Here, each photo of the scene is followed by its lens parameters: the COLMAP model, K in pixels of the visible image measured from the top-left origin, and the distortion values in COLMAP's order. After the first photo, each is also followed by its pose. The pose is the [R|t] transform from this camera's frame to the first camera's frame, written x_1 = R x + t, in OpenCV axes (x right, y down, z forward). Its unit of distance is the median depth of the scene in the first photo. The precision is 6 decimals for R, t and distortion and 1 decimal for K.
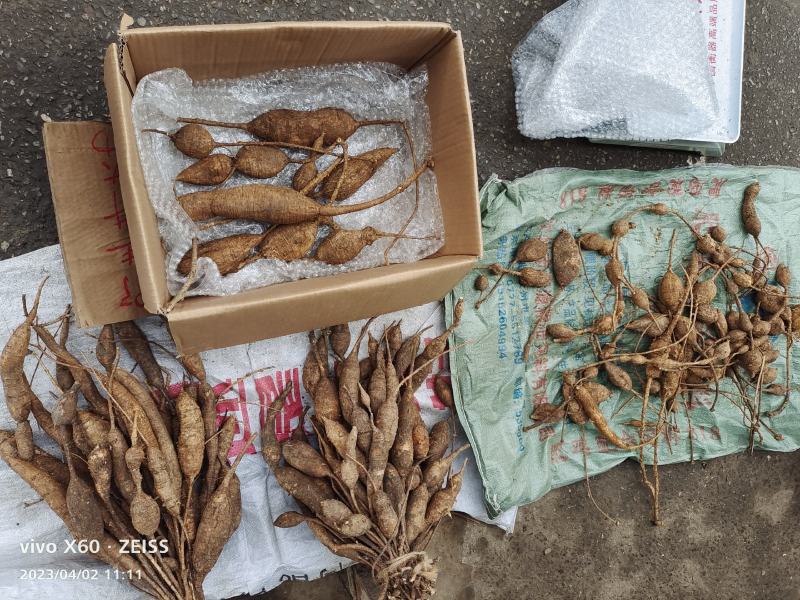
lens RADIAL K [[593.4, 0, 400.0], [0, 593.4, 300.0], [0, 0, 1]] dist [0.054755, -0.107494]
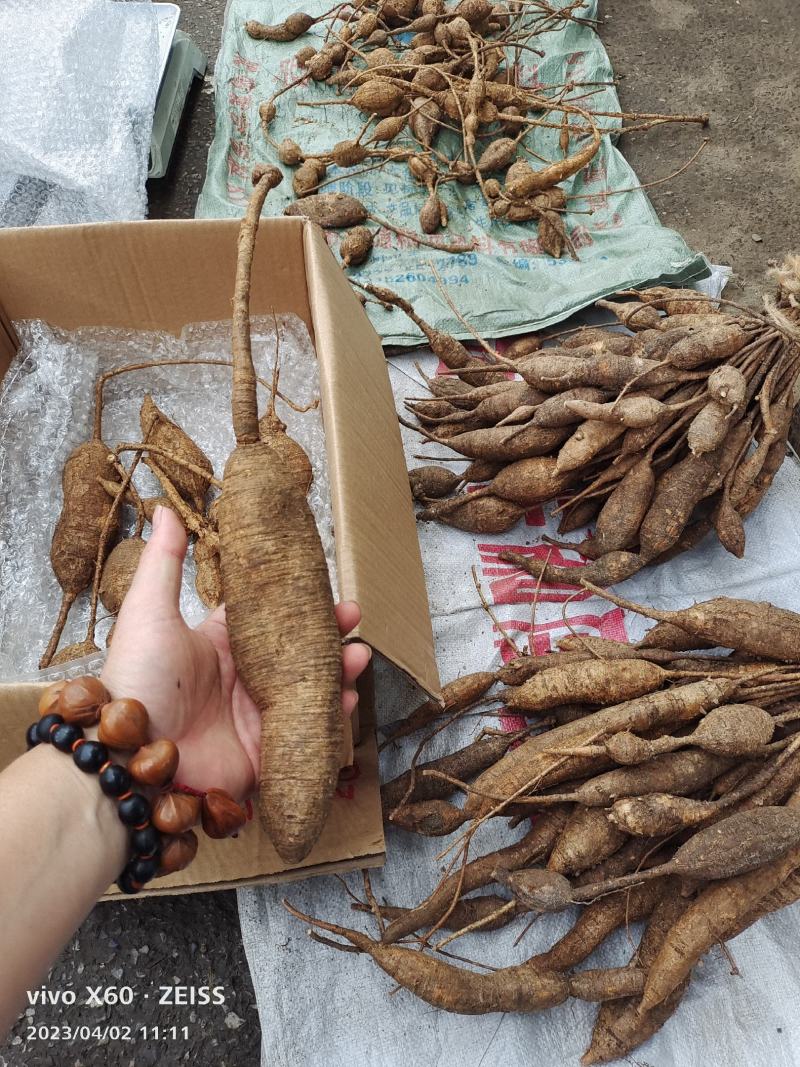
lens RADIAL K [[791.5, 0, 400.0], [0, 791.5, 533.5], [0, 0, 1]] dist [0.054755, -0.107494]
pose [[0.012176, -0.975915, 0.217812, -0.298860], [0.998211, -0.000890, -0.059788, 0.073159], [0.058542, 0.218150, 0.974158, 0.177187]]
